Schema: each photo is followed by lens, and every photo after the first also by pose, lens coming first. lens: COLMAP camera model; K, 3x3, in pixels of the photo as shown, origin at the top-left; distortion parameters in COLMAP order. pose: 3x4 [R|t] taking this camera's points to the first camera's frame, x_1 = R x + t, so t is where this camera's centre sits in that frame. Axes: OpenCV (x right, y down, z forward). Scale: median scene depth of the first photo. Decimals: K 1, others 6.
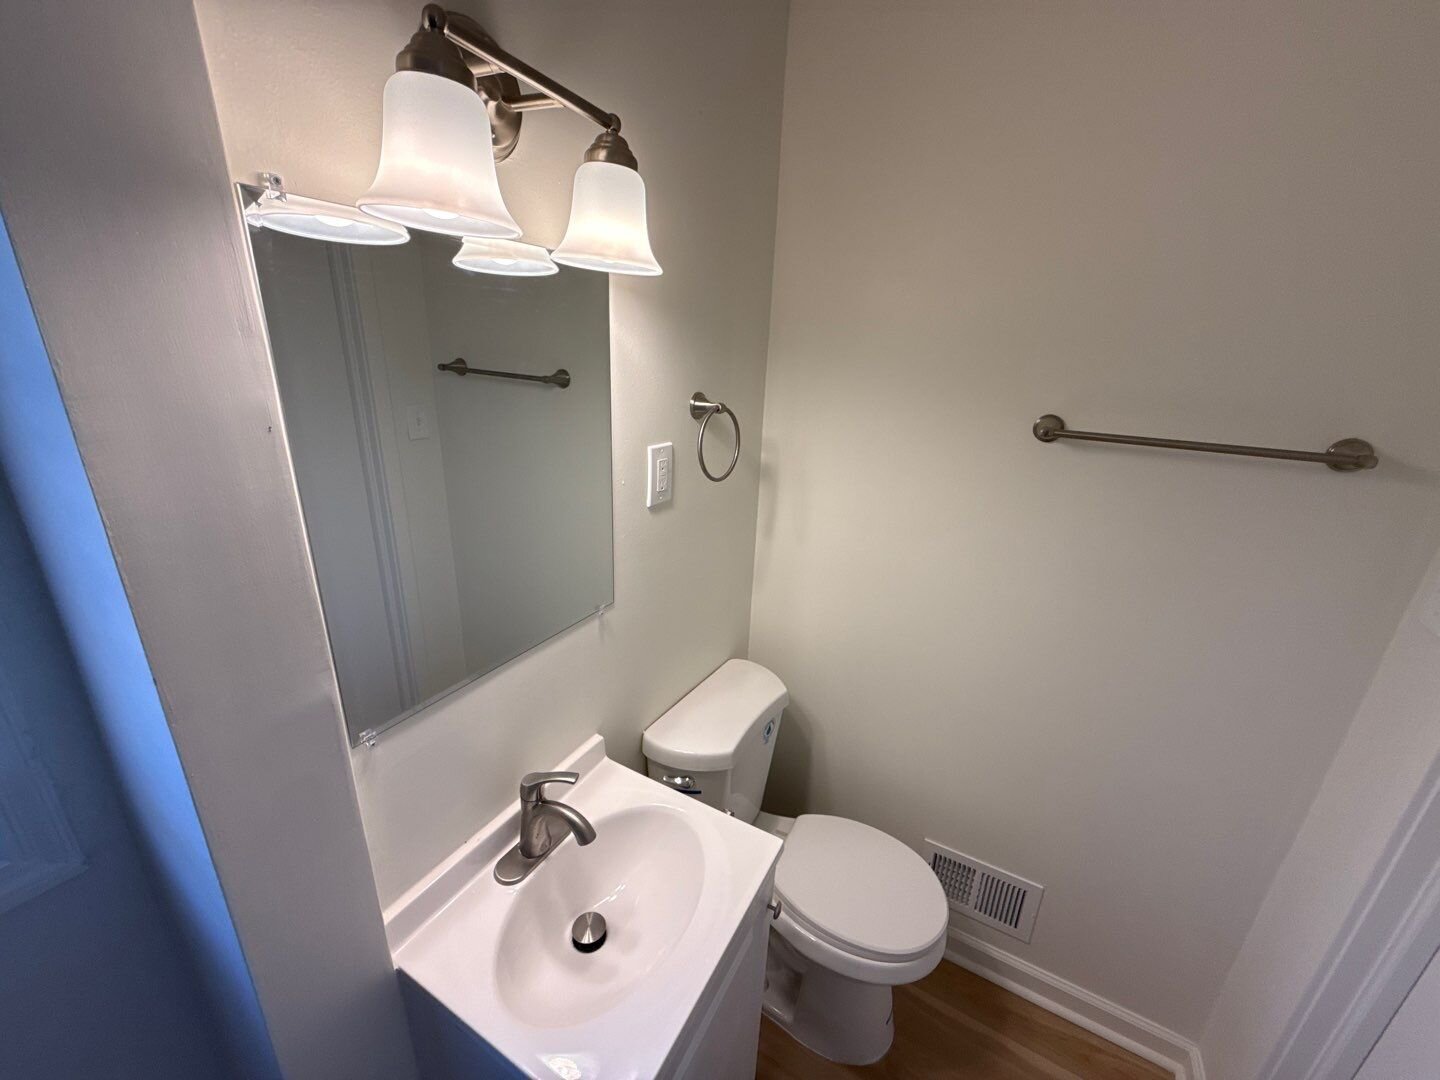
lens RADIAL K [[574.2, 0, 712.0], [0, 574.2, 548.4], [0, 0, 1]] dist [0.003963, 0.000123]
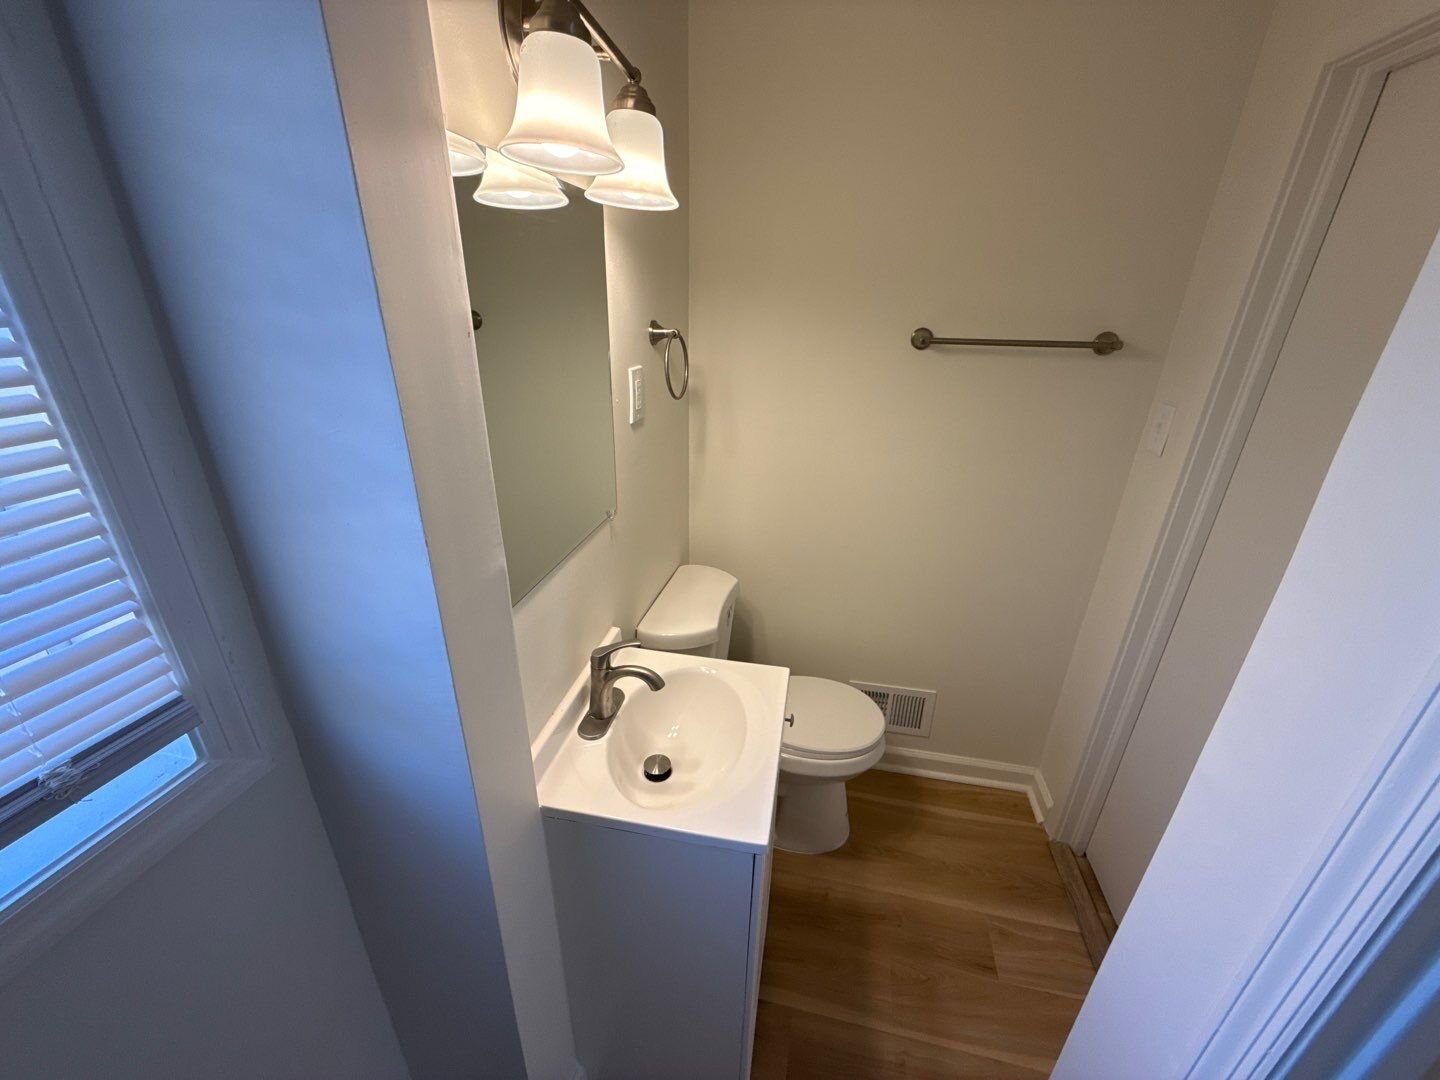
lens RADIAL K [[574.2, 0, 712.0], [0, 574.2, 548.4], [0, 0, 1]] dist [0.003963, 0.000123]
pose [[0.951233, -0.144682, 0.272439, -0.342164], [0.123334, 0.987902, 0.094010, 0.095026], [-0.282745, -0.055825, 0.957569, -0.168394]]
